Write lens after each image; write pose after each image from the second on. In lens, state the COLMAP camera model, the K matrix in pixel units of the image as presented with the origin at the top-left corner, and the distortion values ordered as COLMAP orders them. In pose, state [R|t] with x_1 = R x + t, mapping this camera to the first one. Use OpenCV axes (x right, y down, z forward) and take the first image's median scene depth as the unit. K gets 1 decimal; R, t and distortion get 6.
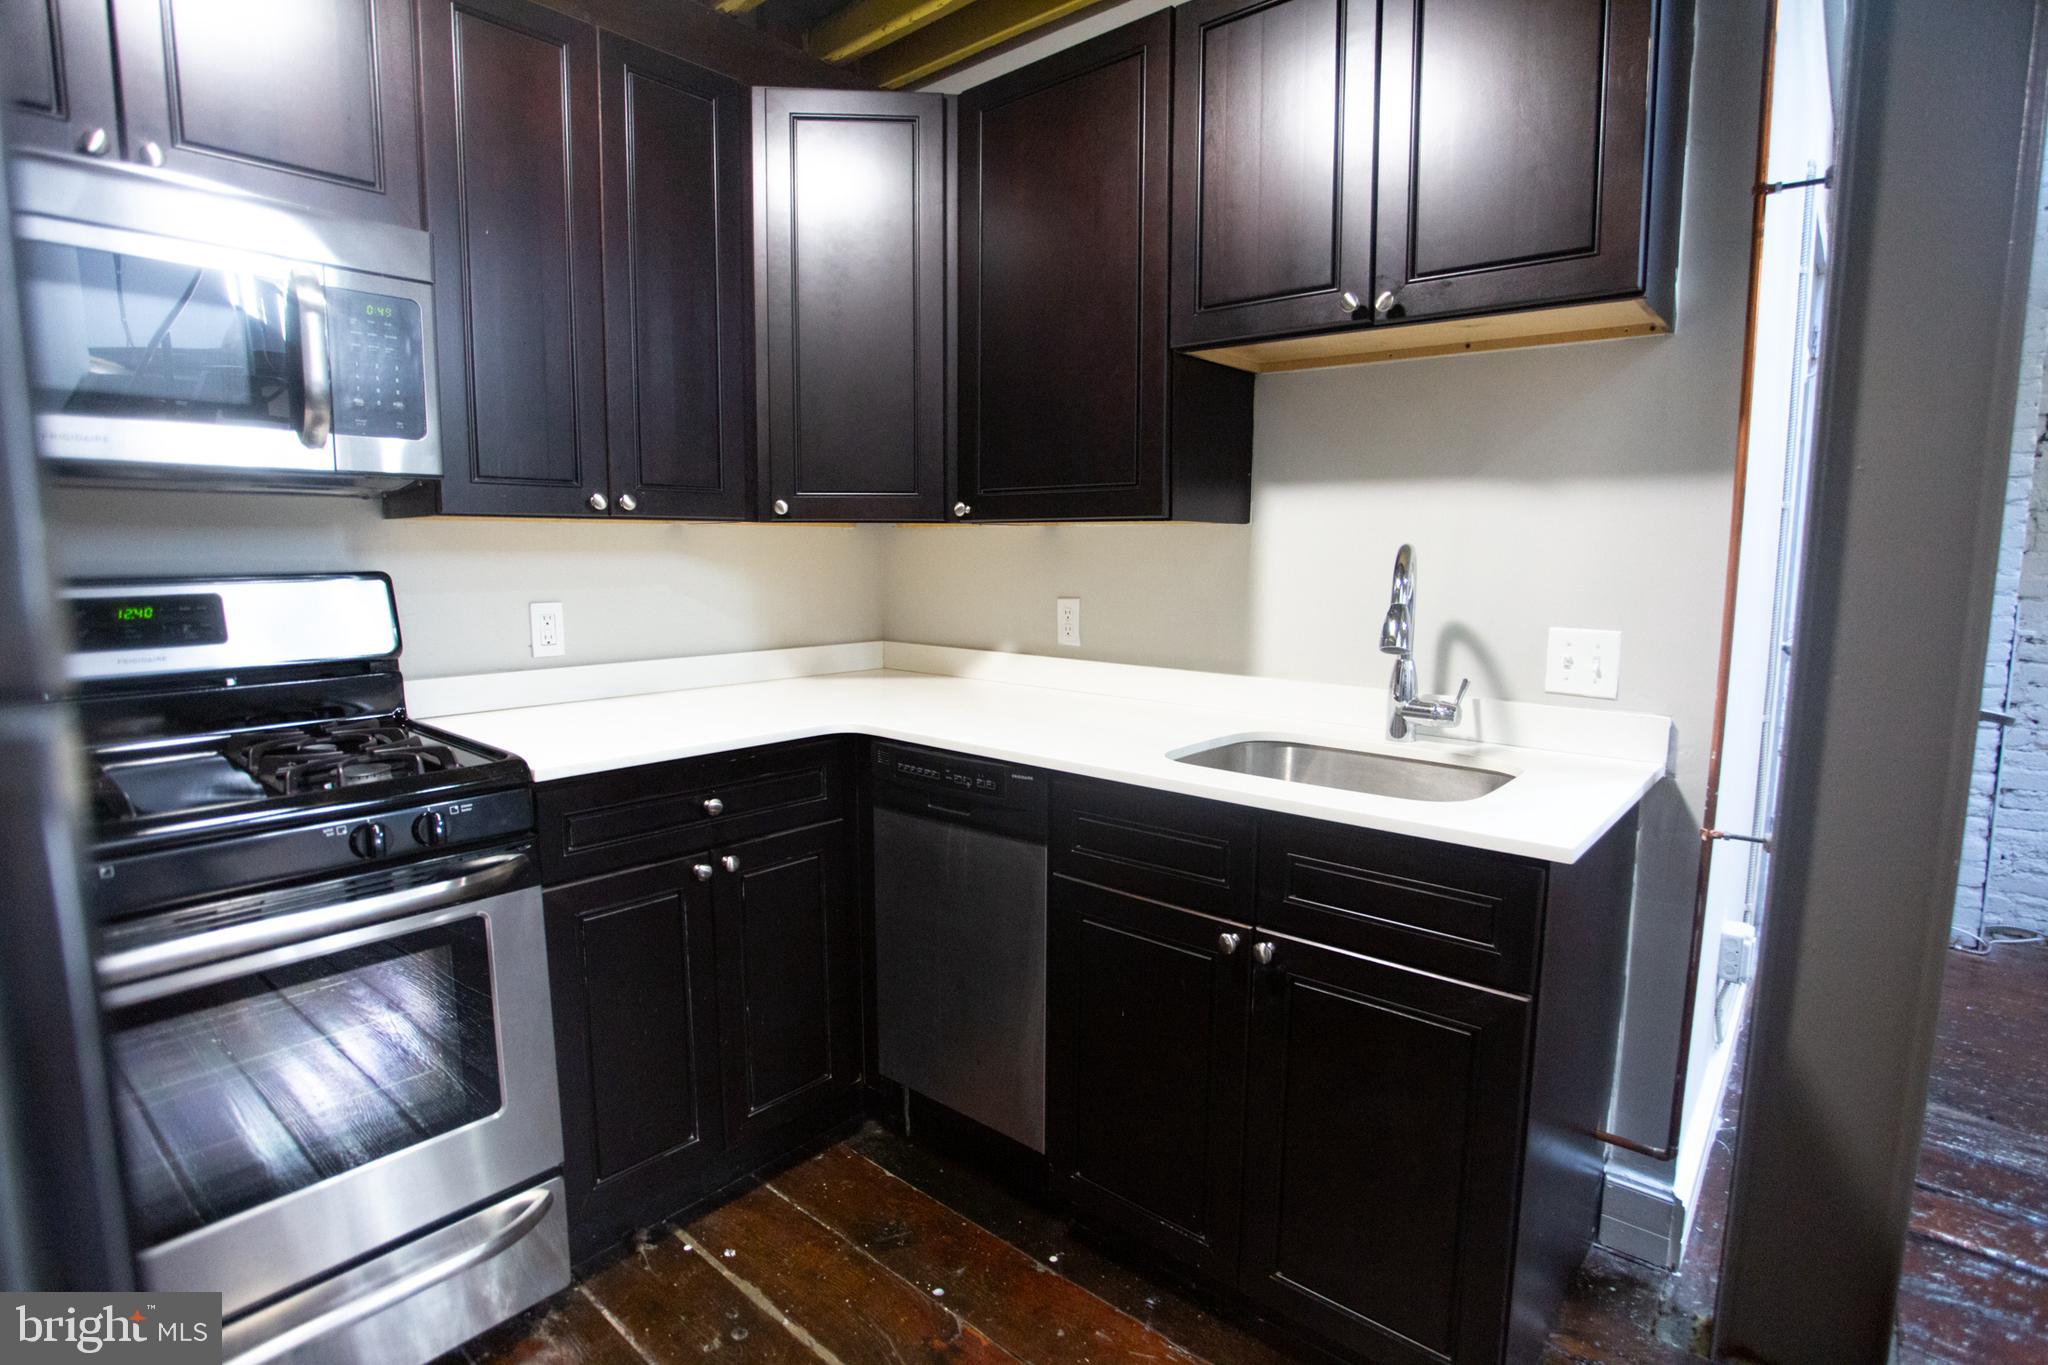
lens RADIAL K [[1000.8, 0, 1038.4], [0, 1000.8, 671.0], [0, 0, 1]] dist [-0.033580, 0.000786]
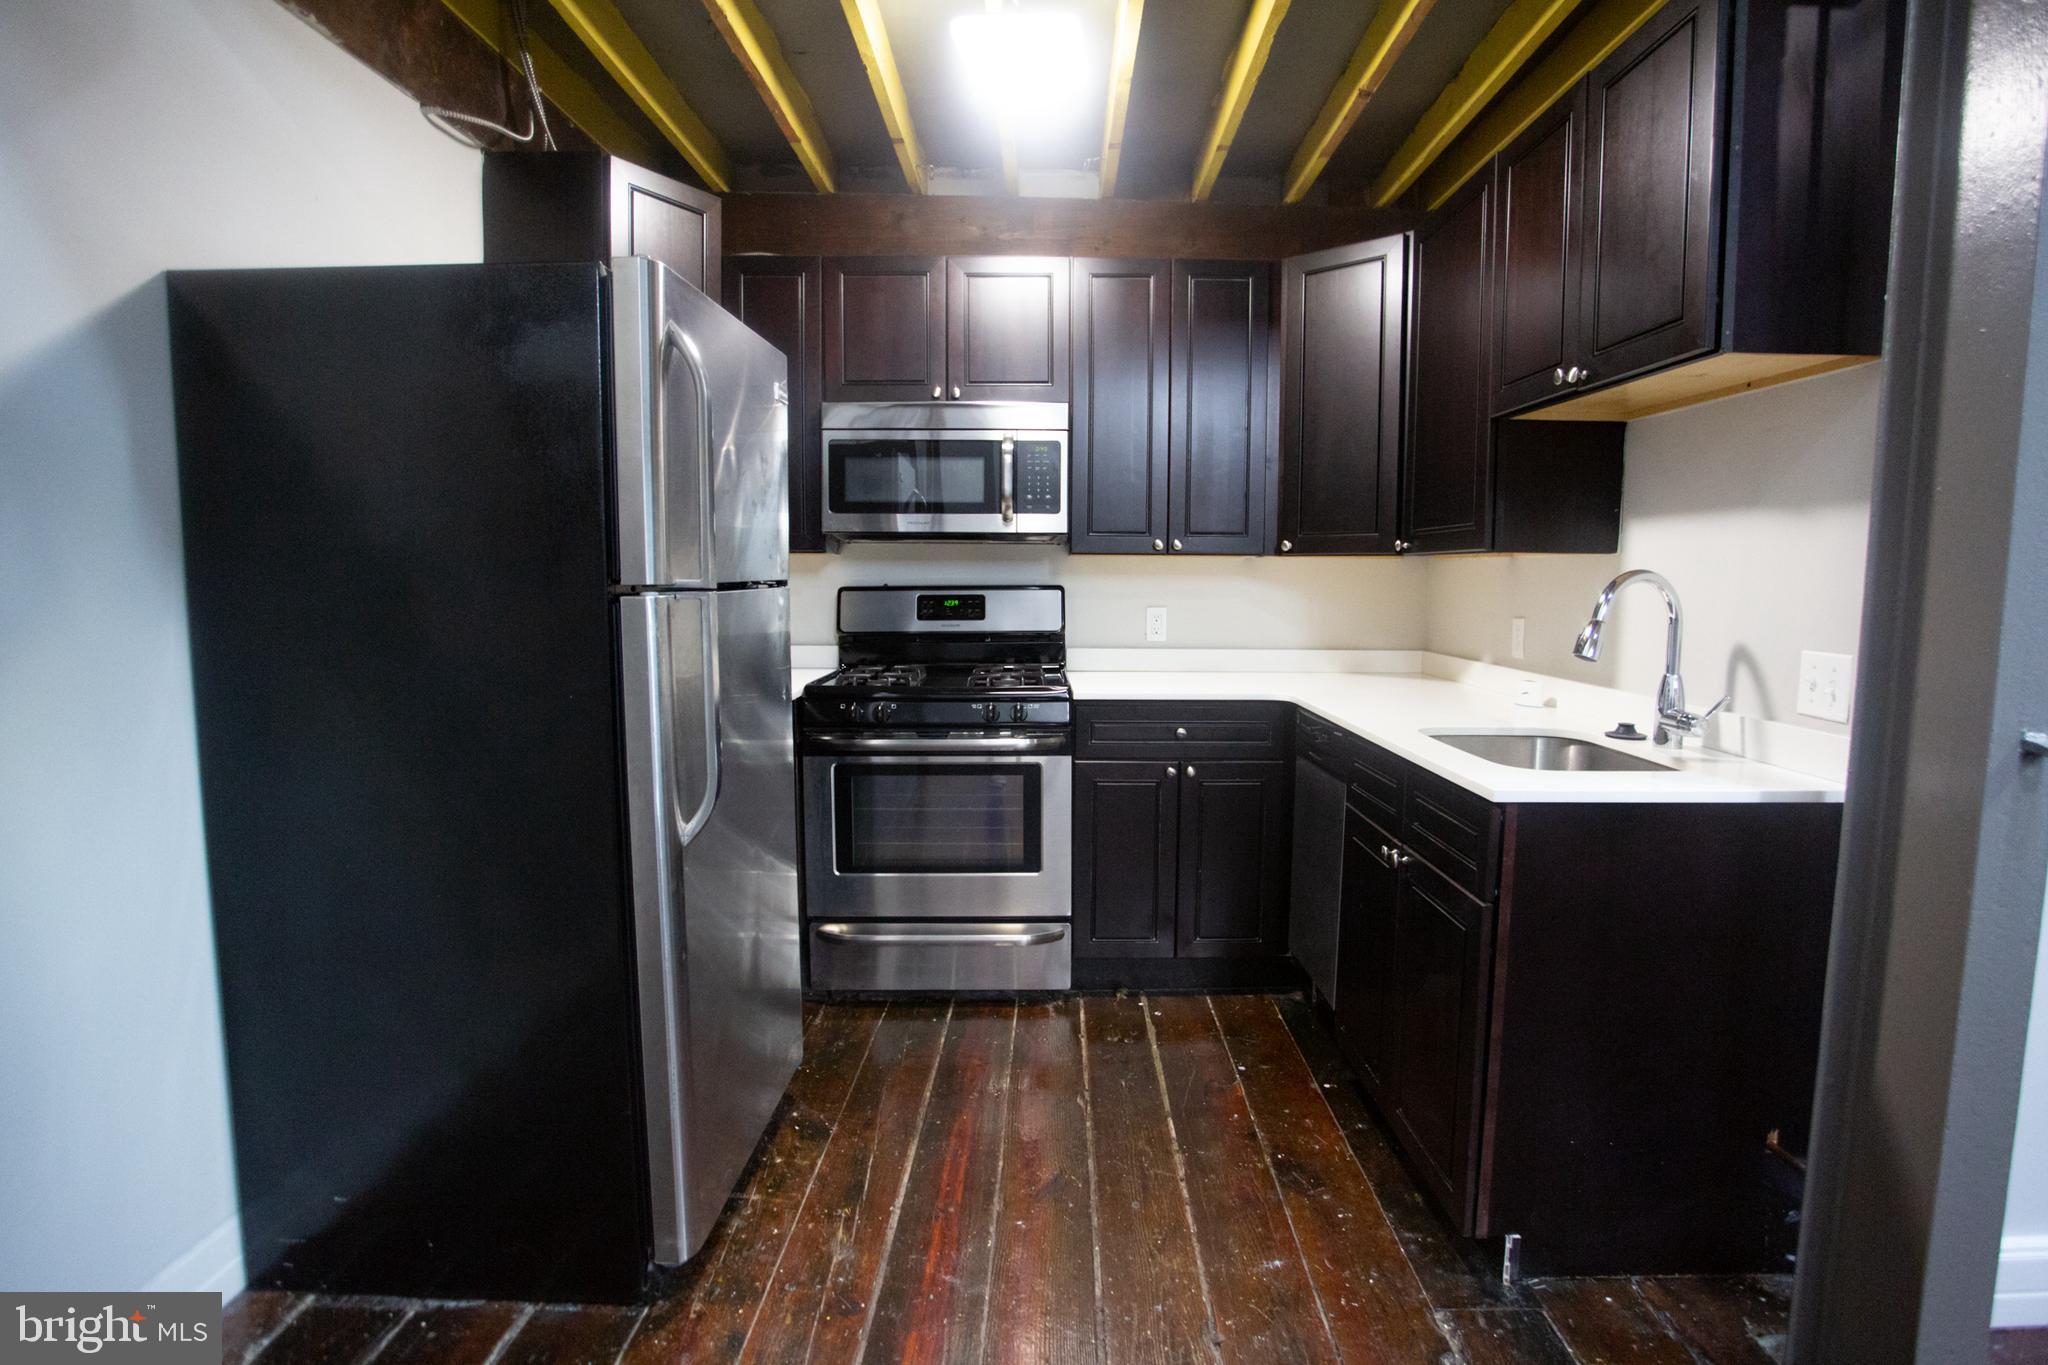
lens RADIAL K [[1012.4, 0, 1050.8], [0, 1012.4, 672.0], [0, 0, 1]] dist [-0.066371, 0.024454]
pose [[0.656955, 0.072290, -0.750456, 0.736998], [-0.093564, 0.995515, 0.013988, 0.033119], [0.748101, 0.061026, 0.660772, -0.231937]]
